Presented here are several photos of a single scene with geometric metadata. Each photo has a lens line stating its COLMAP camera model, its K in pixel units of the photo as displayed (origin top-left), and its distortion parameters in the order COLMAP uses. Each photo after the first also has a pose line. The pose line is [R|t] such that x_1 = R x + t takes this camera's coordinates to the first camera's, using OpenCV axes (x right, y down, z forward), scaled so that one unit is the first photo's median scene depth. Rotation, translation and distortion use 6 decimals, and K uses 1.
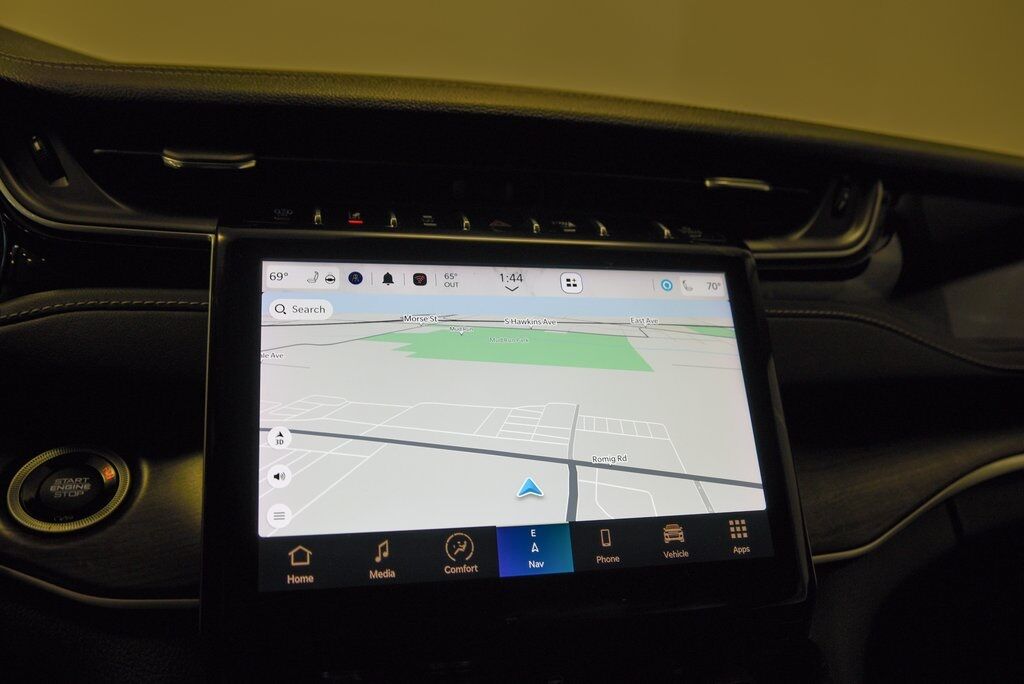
lens RADIAL K [[914.2, 0, 507.9], [0, 914.2, 335.3], [0, 0, 1]] dist [-0.055242, -0.009328]
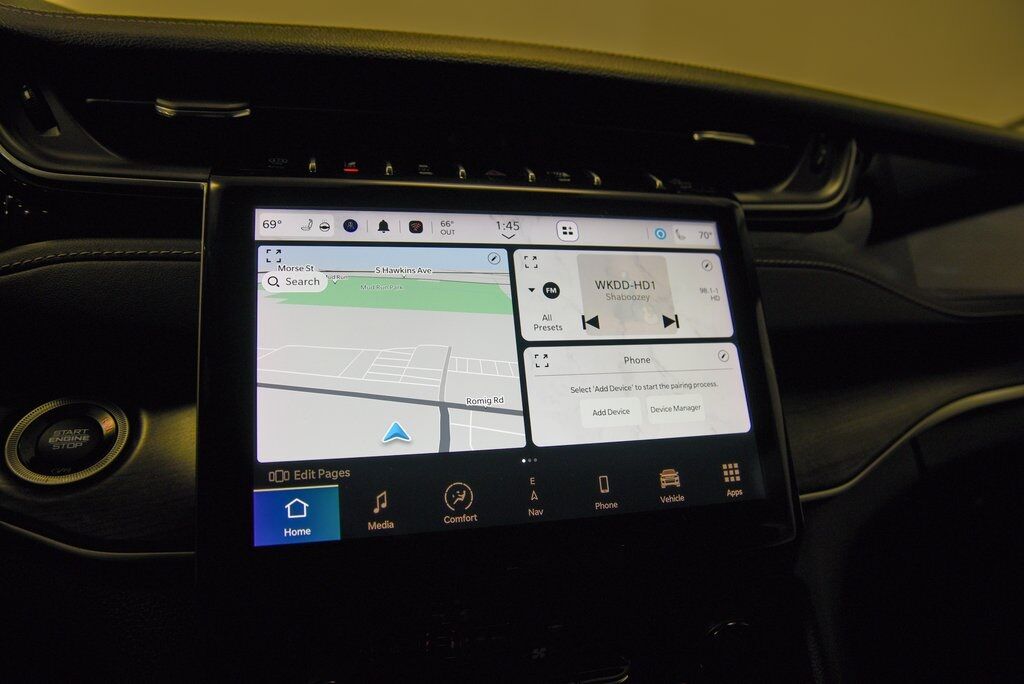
lens RADIAL K [[790.3, 0, 518.6], [0, 790.3, 341.8], [0, 0, 1]] dist [-0.097581, 0.026251]
pose [[0.999596, -0.006025, 0.027766, -0.009280], [0.004165, 0.997773, 0.066576, 0.006356], [-0.028105, -0.066434, 0.997395, 0.133688]]
